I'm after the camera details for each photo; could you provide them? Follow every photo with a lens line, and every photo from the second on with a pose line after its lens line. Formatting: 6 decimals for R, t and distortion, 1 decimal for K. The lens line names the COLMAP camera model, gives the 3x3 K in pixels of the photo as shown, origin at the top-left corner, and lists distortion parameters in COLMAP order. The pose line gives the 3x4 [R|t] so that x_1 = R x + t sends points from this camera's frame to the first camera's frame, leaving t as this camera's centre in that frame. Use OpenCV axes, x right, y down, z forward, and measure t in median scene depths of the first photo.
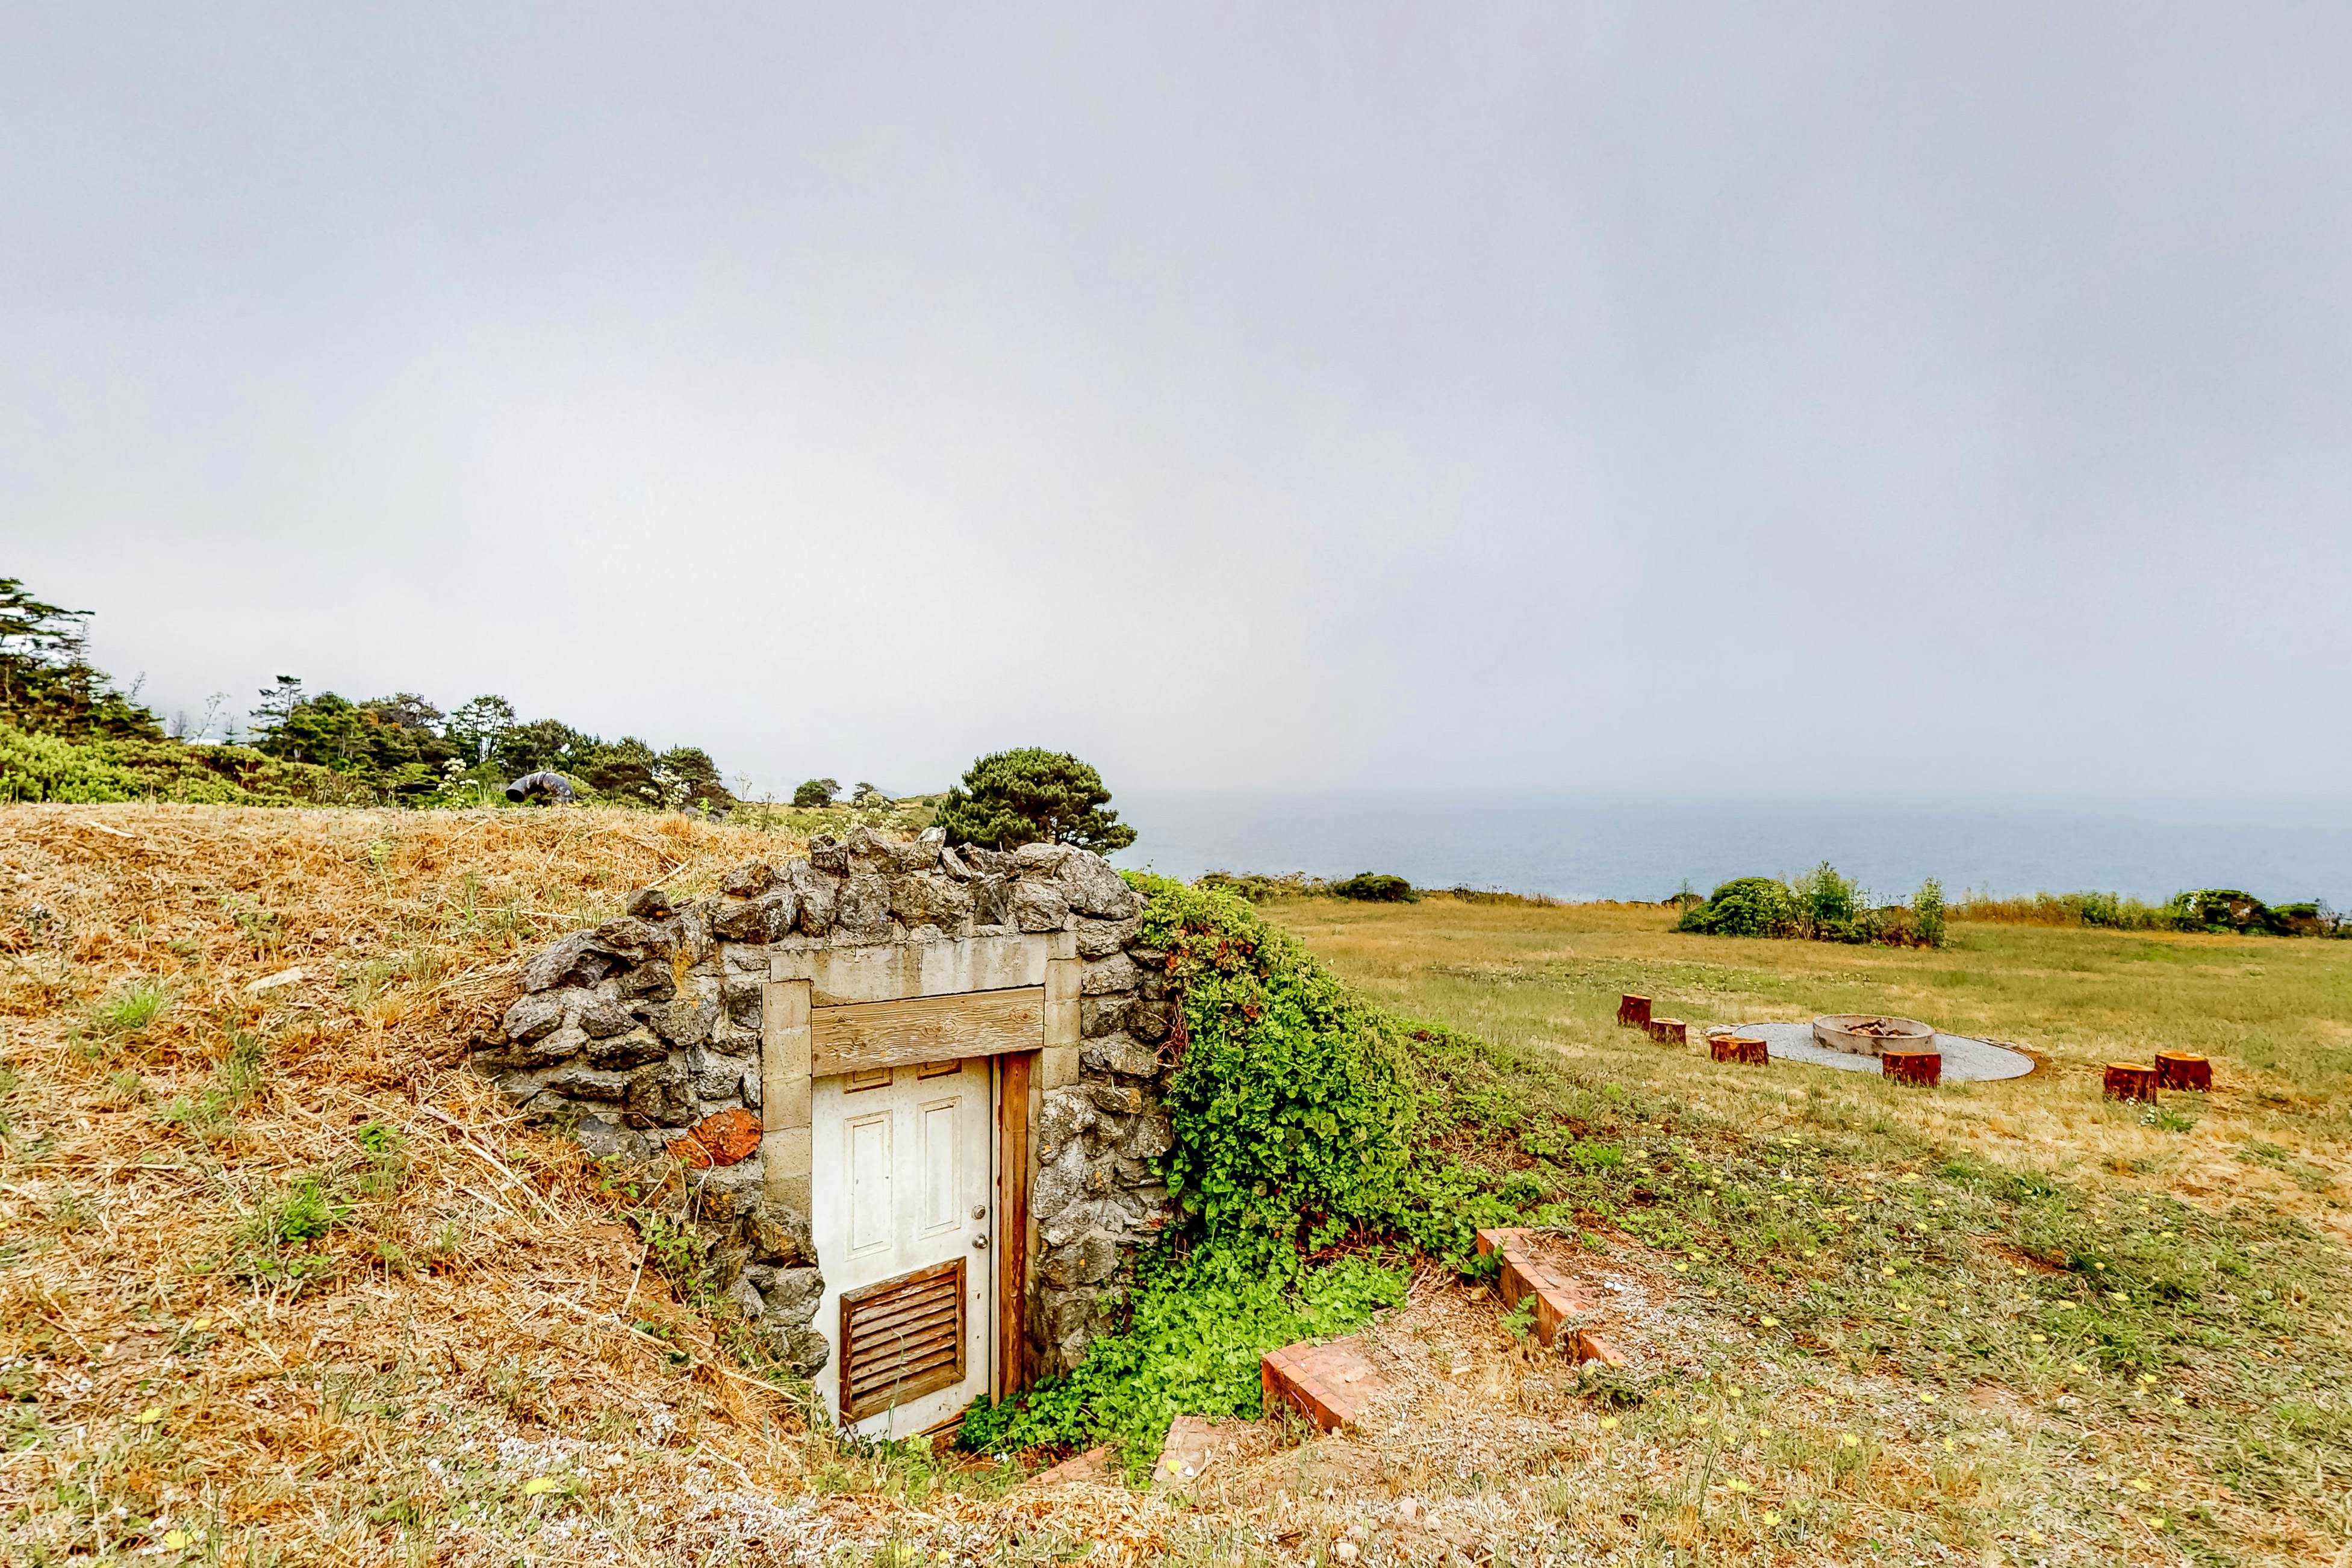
lens RADIAL K [[1021.5, 0, 1170.7], [0, 1021.5, 782.6], [0, 0, 1]] dist [0.000865, -0.000061]
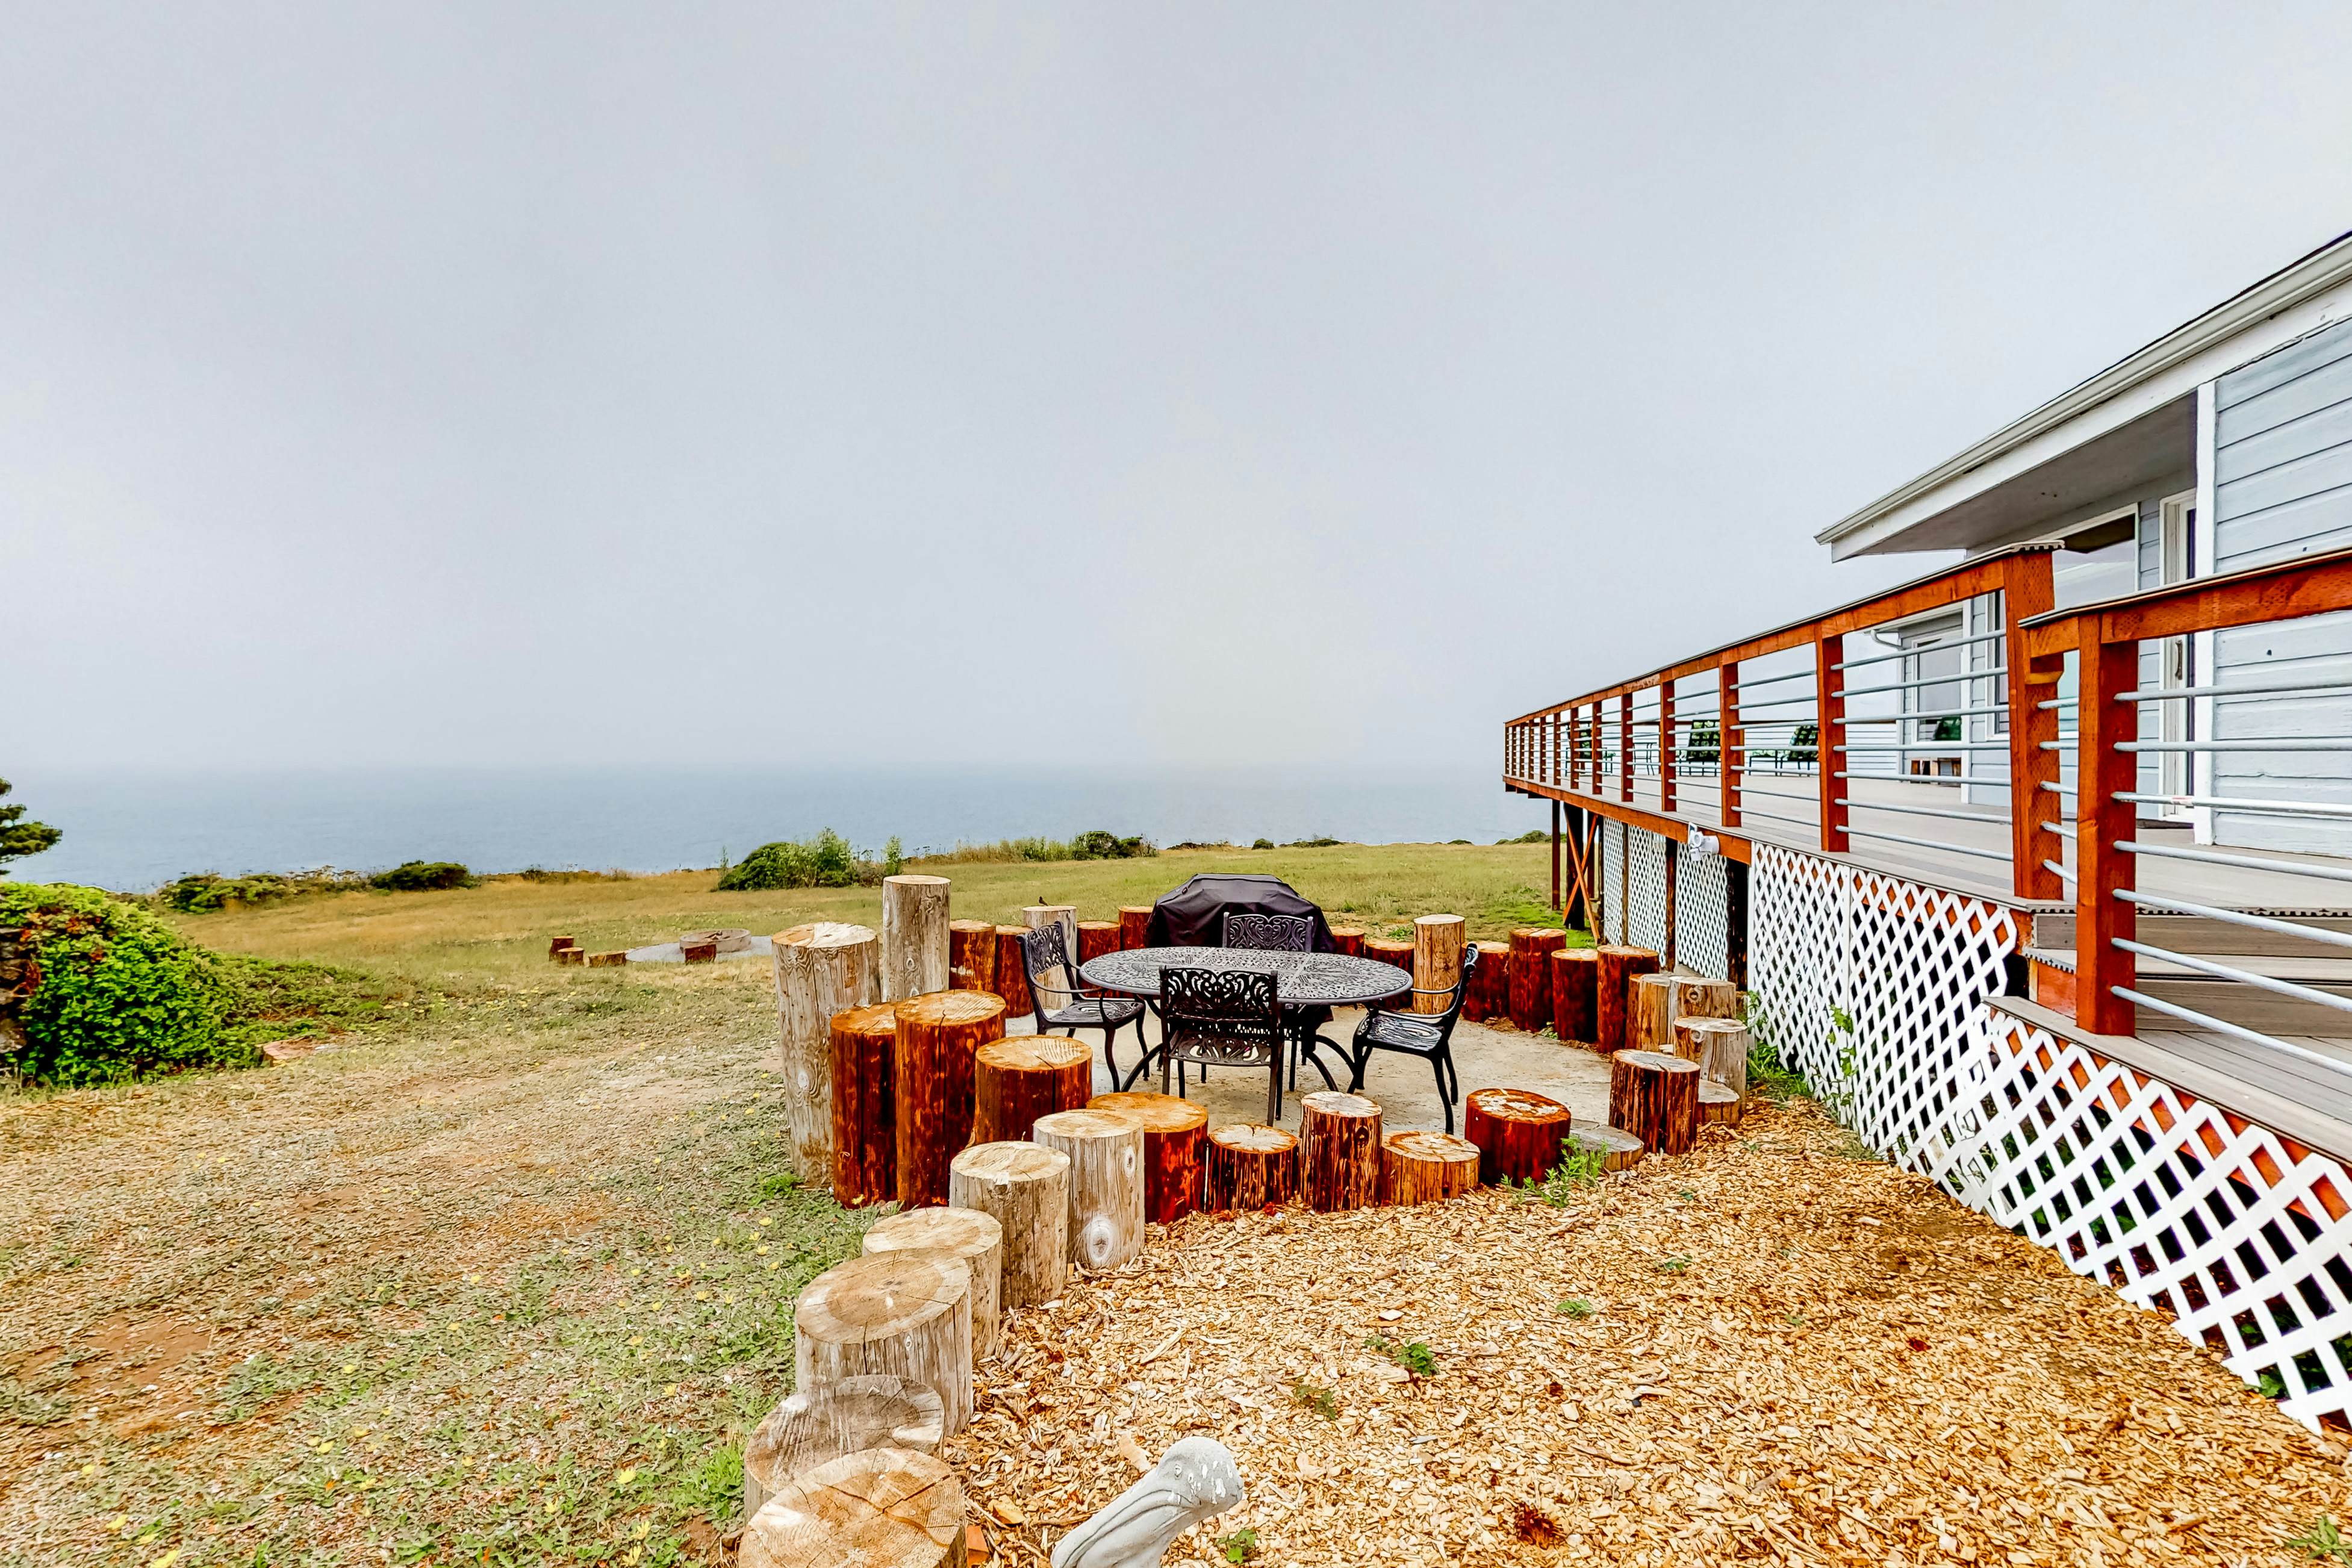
lens RADIAL K [[1021.5, 0, 1179.2], [0, 1021.5, 770.1], [0, 0, 1]] dist [0.000865, -0.000061]
pose [[0.704932, -0.011520, 0.709181, 0.142296], [-0.000860, 0.999853, 0.017097, -0.111558], [-0.709274, -0.012662, 0.704819, -1.427880]]
